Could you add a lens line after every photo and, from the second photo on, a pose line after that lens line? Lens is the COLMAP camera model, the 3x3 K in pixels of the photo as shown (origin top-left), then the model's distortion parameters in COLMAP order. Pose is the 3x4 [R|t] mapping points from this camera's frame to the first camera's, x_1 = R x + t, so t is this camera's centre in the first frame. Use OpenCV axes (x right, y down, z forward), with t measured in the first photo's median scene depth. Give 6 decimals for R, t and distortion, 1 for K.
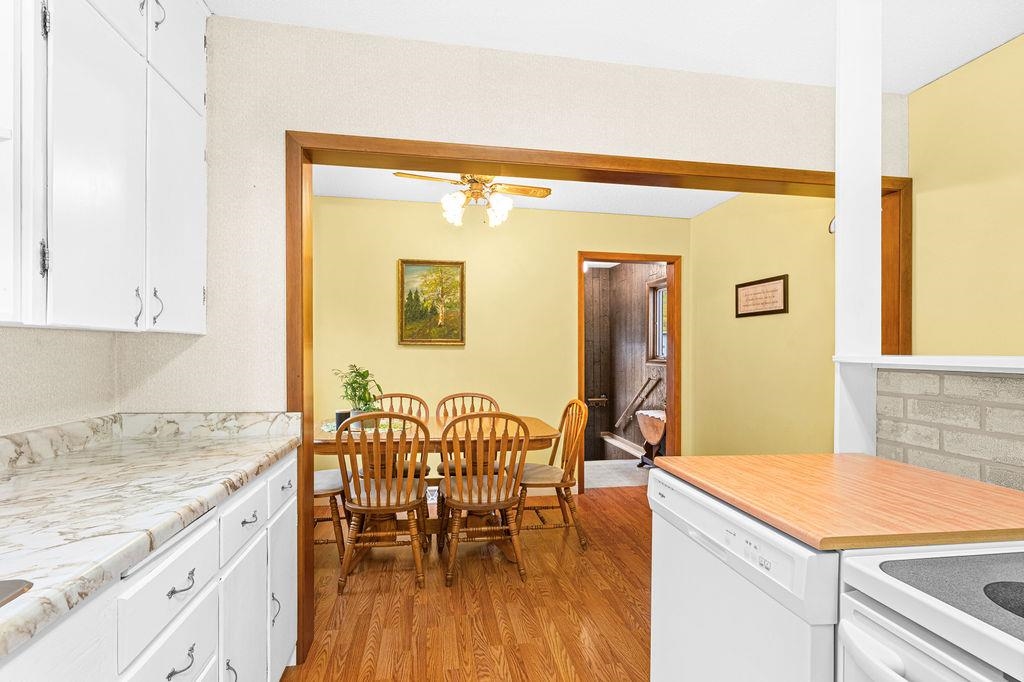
lens RADIAL K [[491.3, 0, 508.8], [0, 491.3, 347.7], [0, 0, 1]] dist [0.002343, 0.001187]
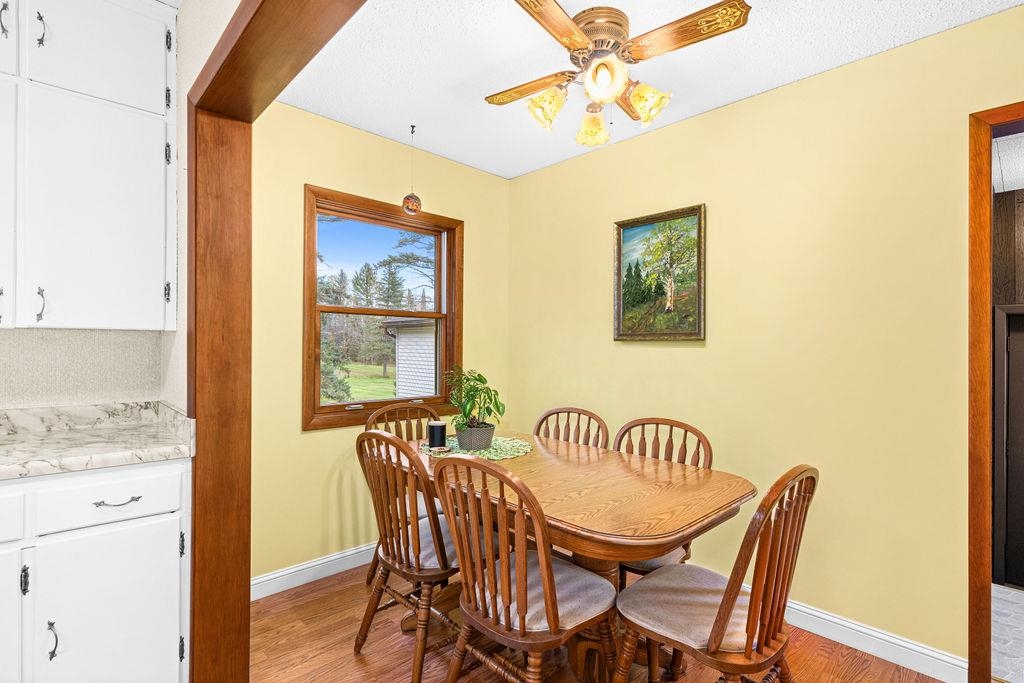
lens RADIAL K [[491.3, 0, 513.2], [0, 491.3, 343.7], [0, 0, 1]] dist [0.002343, 0.001187]
pose [[0.572330, -0.007120, -0.819992, 0.281368], [0.000312, 0.999964, -0.008465, 0.004175], [0.820023, 0.004589, 0.572312, 0.458680]]
